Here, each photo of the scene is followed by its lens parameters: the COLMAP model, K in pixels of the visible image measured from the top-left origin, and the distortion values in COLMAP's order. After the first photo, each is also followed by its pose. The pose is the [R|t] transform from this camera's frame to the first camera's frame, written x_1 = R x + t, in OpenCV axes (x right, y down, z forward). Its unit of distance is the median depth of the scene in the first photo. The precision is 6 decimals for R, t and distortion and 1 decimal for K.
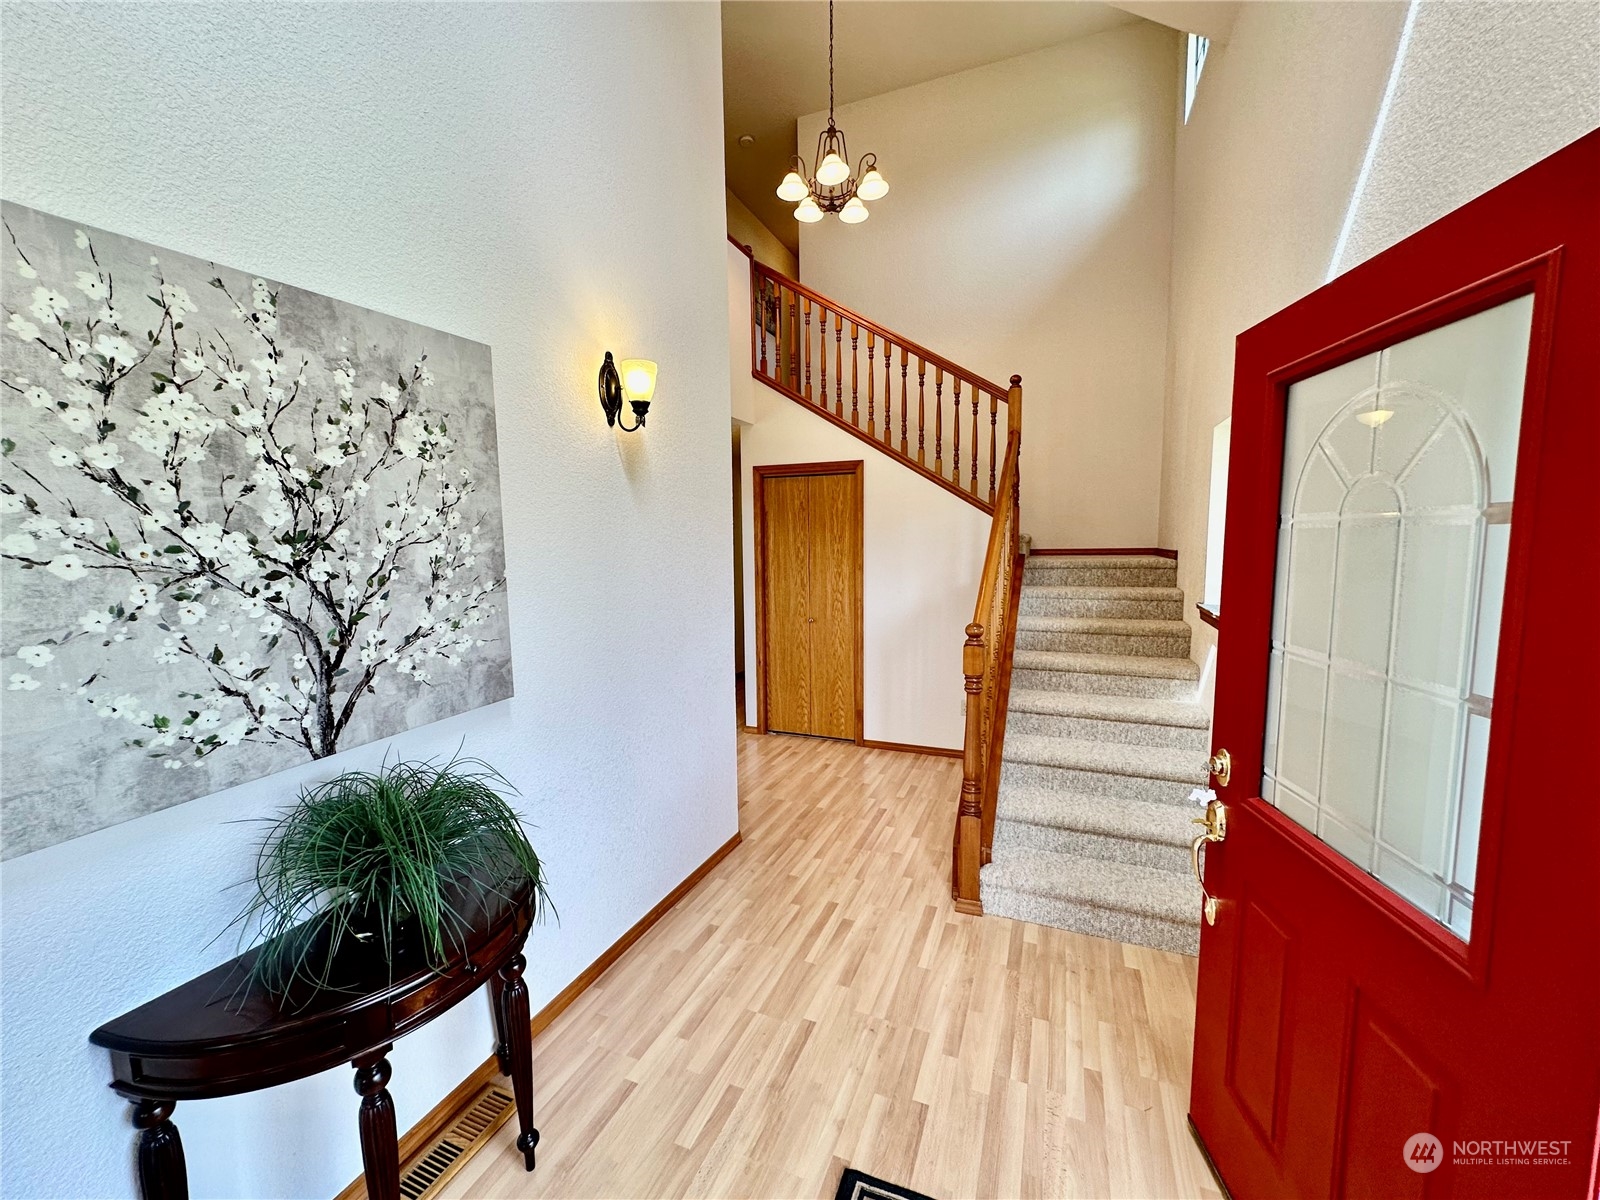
lens RADIAL K [[636.8, 0, 800.0], [0, 636.8, 600.0], [0, 0, 1]] dist [0.001074, -0.000289]
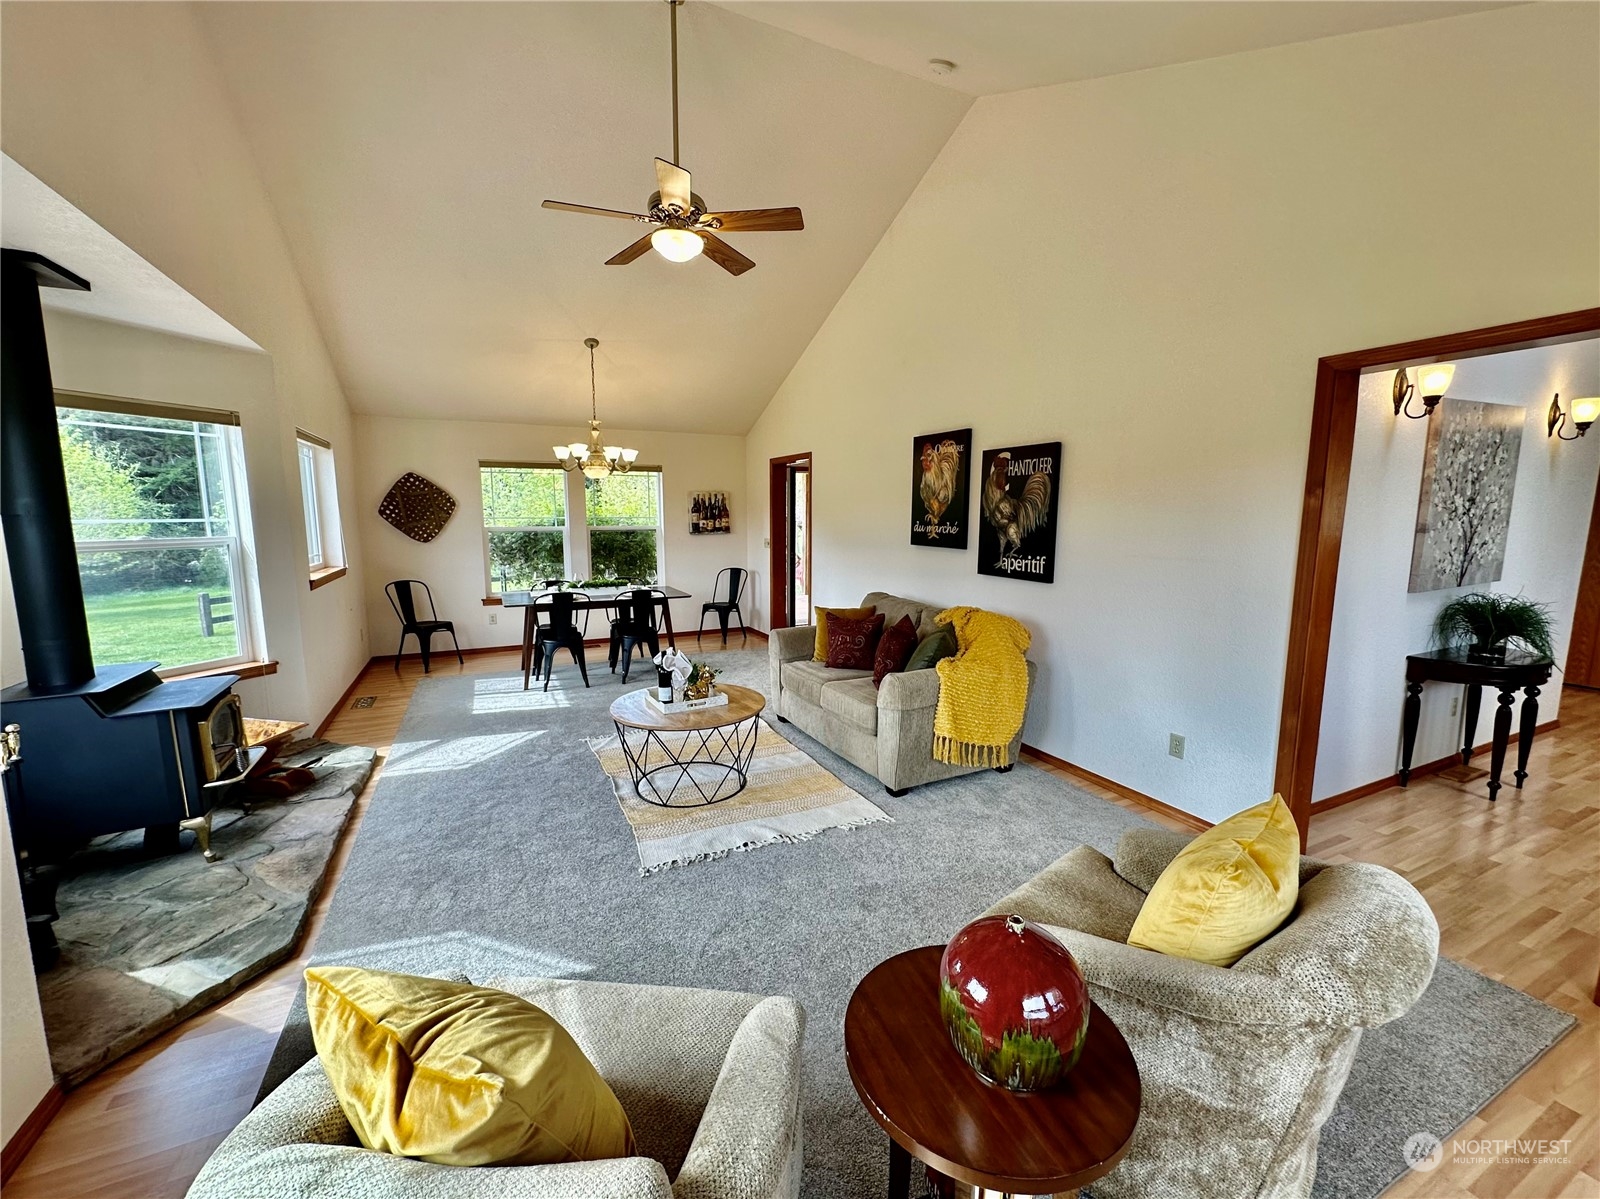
lens RADIAL K [[636.8, 0, 800.0], [0, 636.8, 599.5], [0, 0, 1]] dist [0.001074, -0.000289]
pose [[0.715986, 0.101648, -0.690675, -0.802770], [-0.077474, 0.994801, 0.066094, 0.310680], [0.693803, 0.006187, 0.720138, -2.471637]]
